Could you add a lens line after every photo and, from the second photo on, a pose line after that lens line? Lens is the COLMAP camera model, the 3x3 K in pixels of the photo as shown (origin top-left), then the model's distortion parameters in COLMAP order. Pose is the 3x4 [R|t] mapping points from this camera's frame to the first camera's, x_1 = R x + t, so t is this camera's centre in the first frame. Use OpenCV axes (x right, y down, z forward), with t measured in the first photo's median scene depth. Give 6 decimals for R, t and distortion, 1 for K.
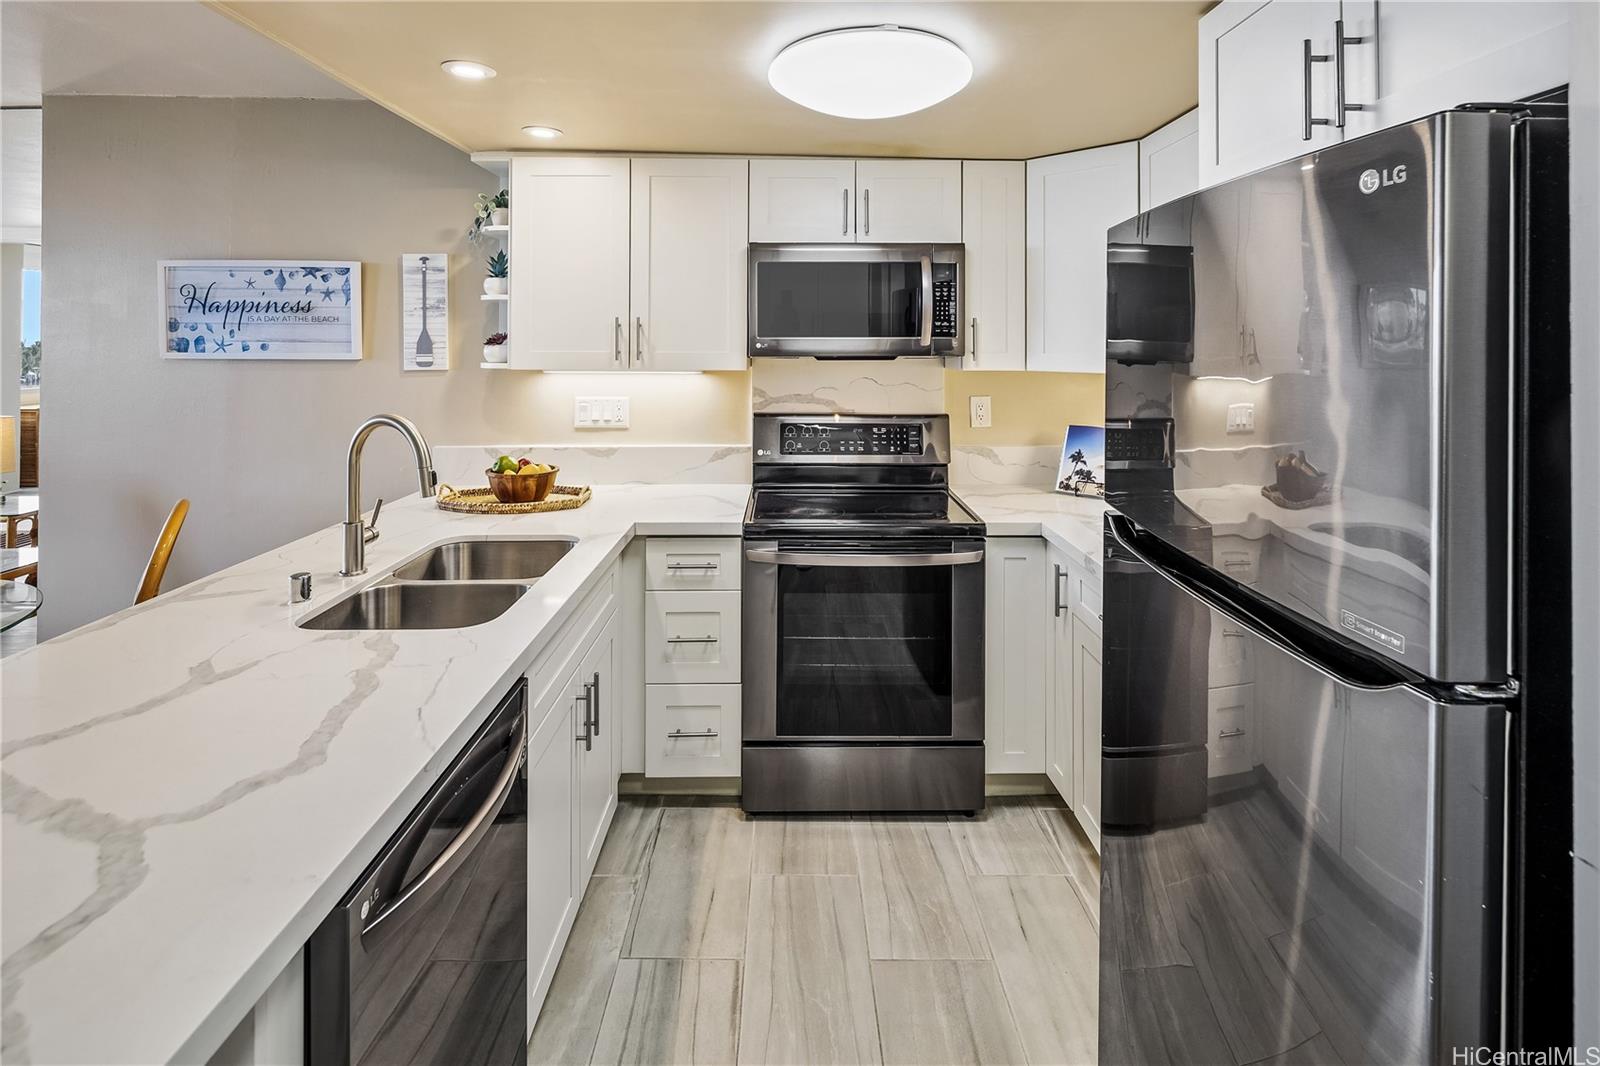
lens RADIAL K [[783.8, 0, 798.1], [0, 783.8, 339.7], [0, 0, 1]] dist [0.002348, -0.001363]
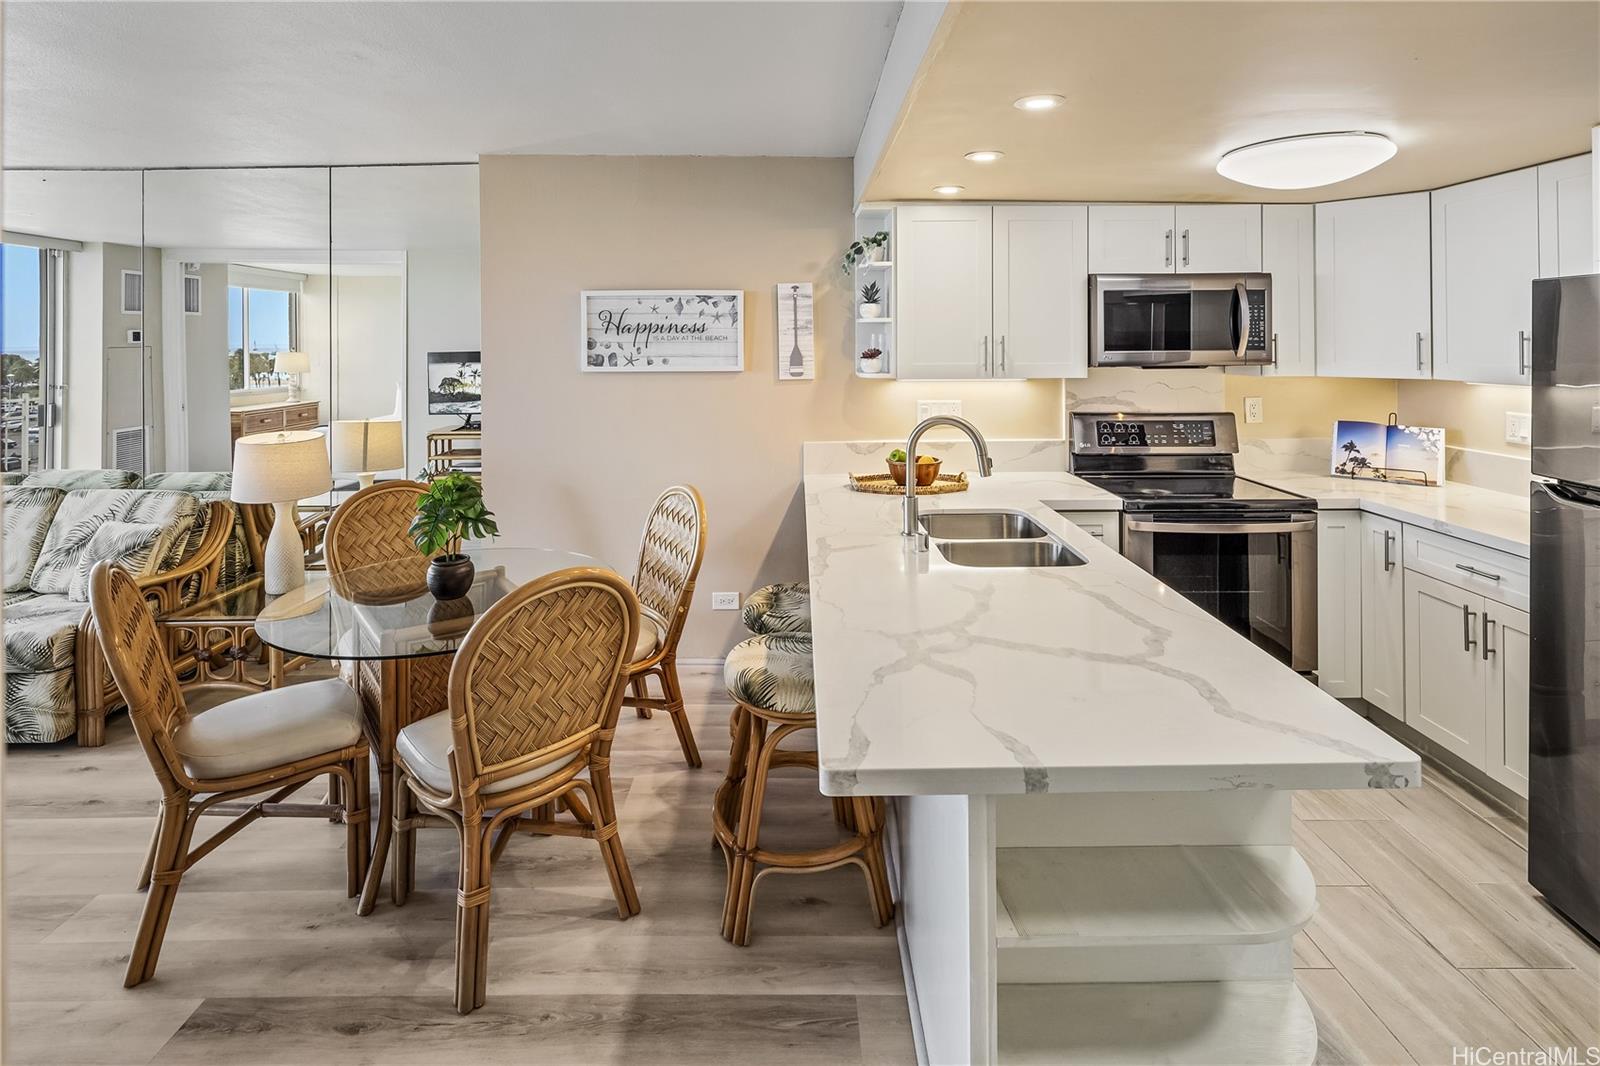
lens RADIAL K [[783.8, 0, 798.1], [0, 783.8, 339.7], [0, 0, 1]] dist [0.002348, -0.001363]
pose [[0.999939, -0.008563, -0.007040, -0.490210], [0.008574, 0.999962, 0.001631, -0.025690], [0.007026, -0.001691, 0.999974, -0.221023]]
